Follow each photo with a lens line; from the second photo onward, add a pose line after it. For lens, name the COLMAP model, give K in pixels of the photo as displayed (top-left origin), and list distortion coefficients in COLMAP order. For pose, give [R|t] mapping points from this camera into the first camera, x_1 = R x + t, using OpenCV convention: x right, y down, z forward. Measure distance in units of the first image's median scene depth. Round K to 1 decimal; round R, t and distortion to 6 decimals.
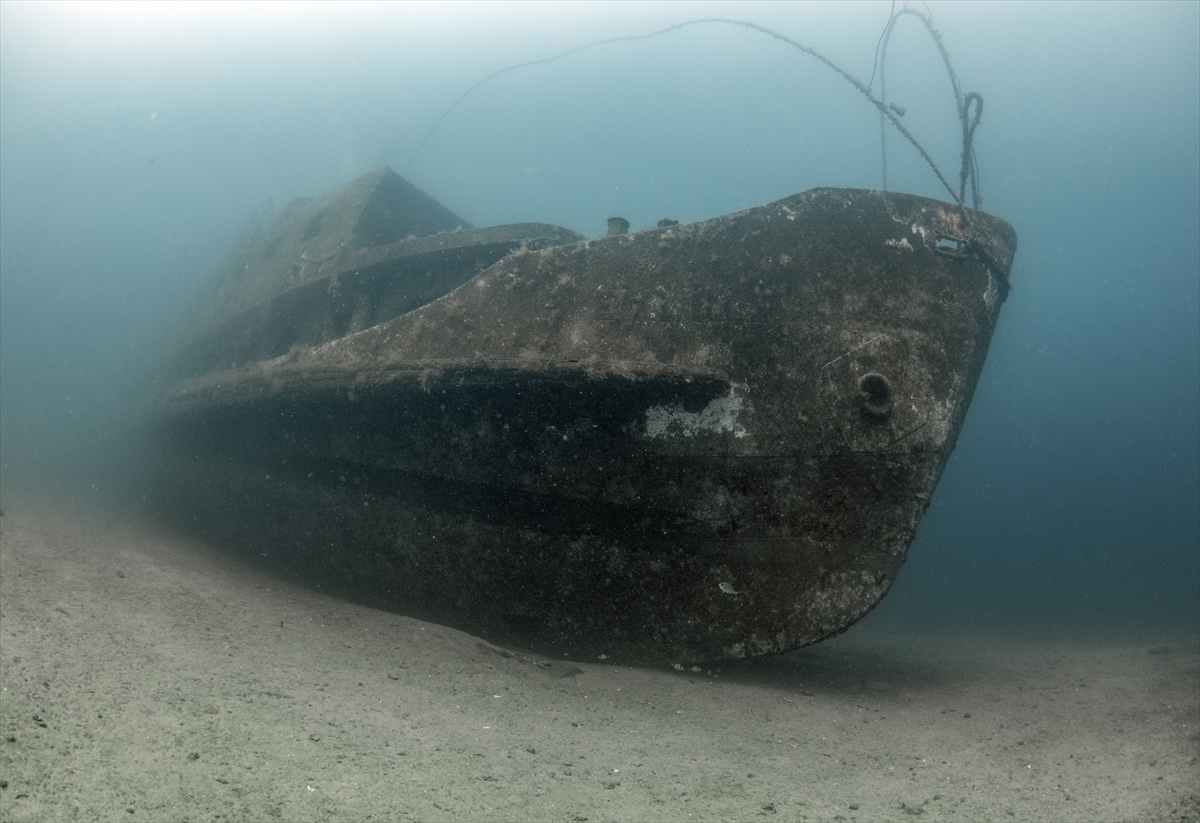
lens RADIAL K [[628.0, 0, 602.4], [0, 628.0, 415.2], [0, 0, 1]] dist [-0.357613, 0.135036]
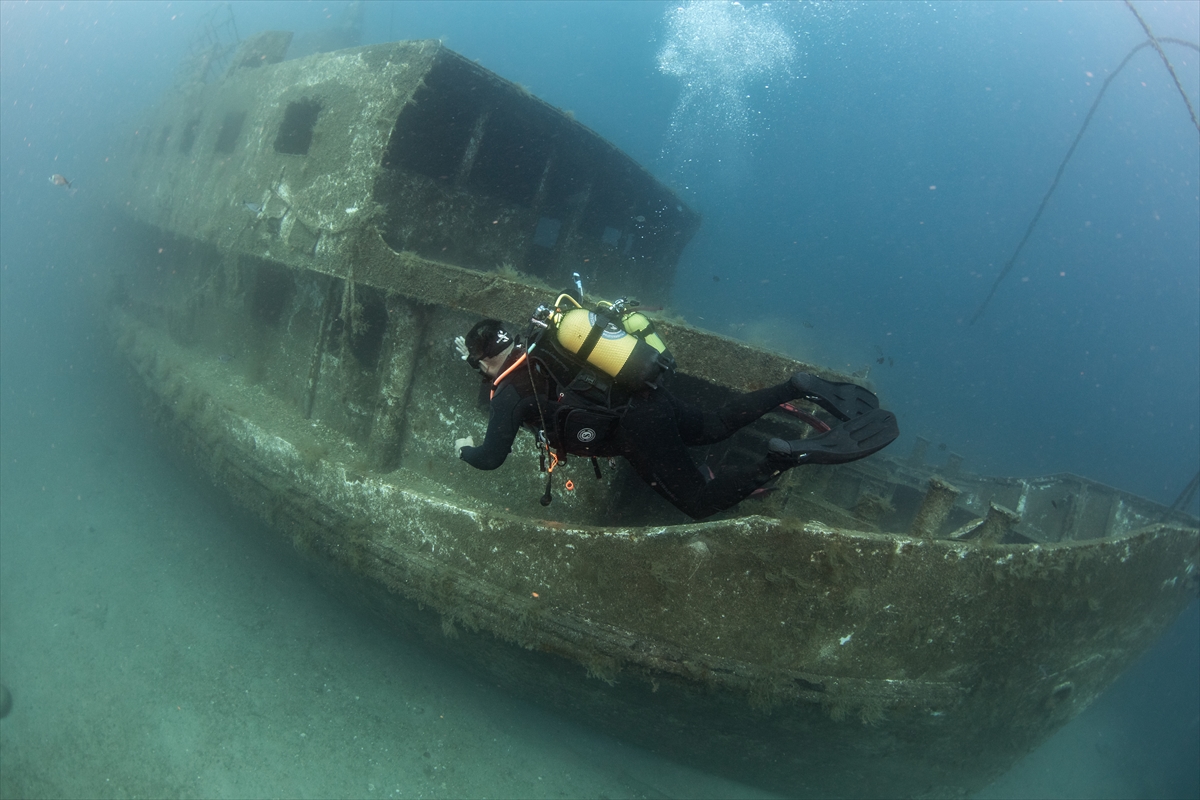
lens RADIAL K [[590.1, 0, 600.0], [0, 590.1, 400.0], [0, 0, 1]] dist [-0.334417, 0.107628]
pose [[0.989849, 0.096188, 0.104626, -0.332784], [-0.136814, 0.844230, 0.518225, -0.549217], [-0.038482, -0.527279, 0.848820, 0.593919]]
